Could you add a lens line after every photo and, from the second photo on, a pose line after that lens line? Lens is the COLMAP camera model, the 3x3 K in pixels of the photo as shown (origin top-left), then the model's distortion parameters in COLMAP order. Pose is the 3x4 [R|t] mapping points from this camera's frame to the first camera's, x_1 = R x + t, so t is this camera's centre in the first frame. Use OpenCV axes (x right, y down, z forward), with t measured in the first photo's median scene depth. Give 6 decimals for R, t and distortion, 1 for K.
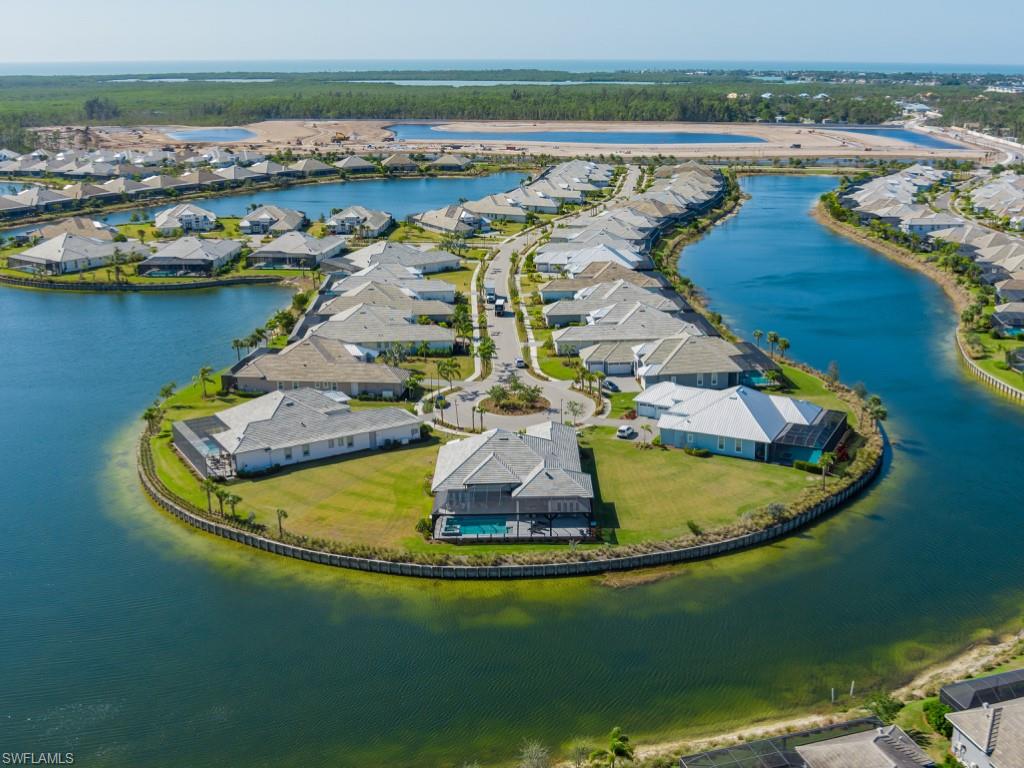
lens RADIAL K [[1116.1, 0, 514.4], [0, 1116.1, 379.5], [0, 0, 1]] dist [-0.062627, 0.000000]
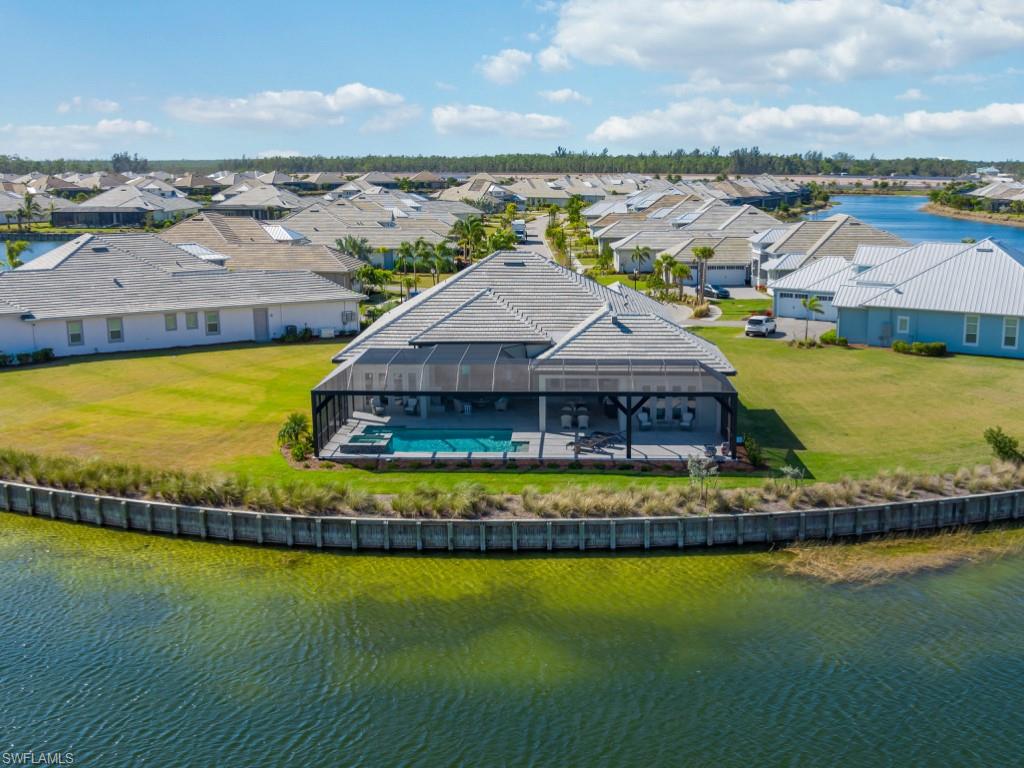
lens RADIAL K [[1116.1, 0, 501.8], [0, 1116.1, 388.2], [0, 0, 1]] dist [-0.062627, 0.000000]
pose [[0.998668, 0.012228, -0.050129, 0.006967], [-0.015913, 0.997147, -0.073783, 0.119068], [0.049084, 0.074482, 0.996014, 0.509754]]
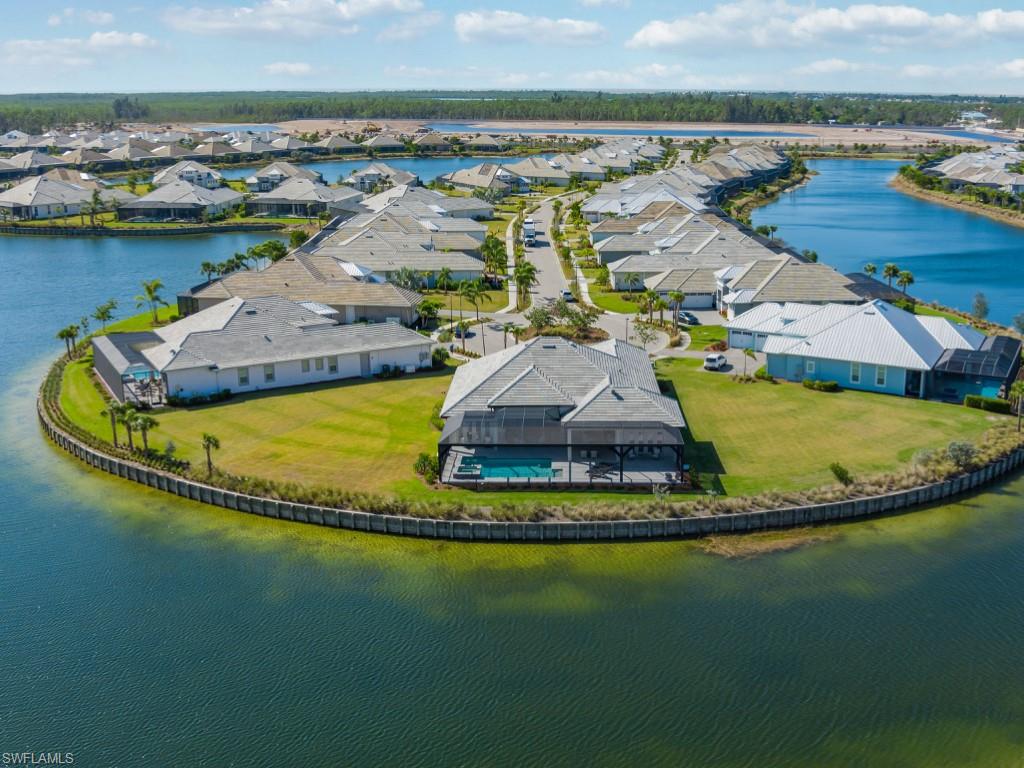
lens RADIAL K [[1116.1, 0, 514.5], [0, 1116.1, 390.8], [0, 0, 1]] dist [-0.062627, 0.000000]
pose [[0.999402, 0.013482, -0.031837, -0.007714], [-0.013853, 0.999839, -0.011440, 0.078541], [0.031677, 0.011874, 0.999428, 0.286246]]
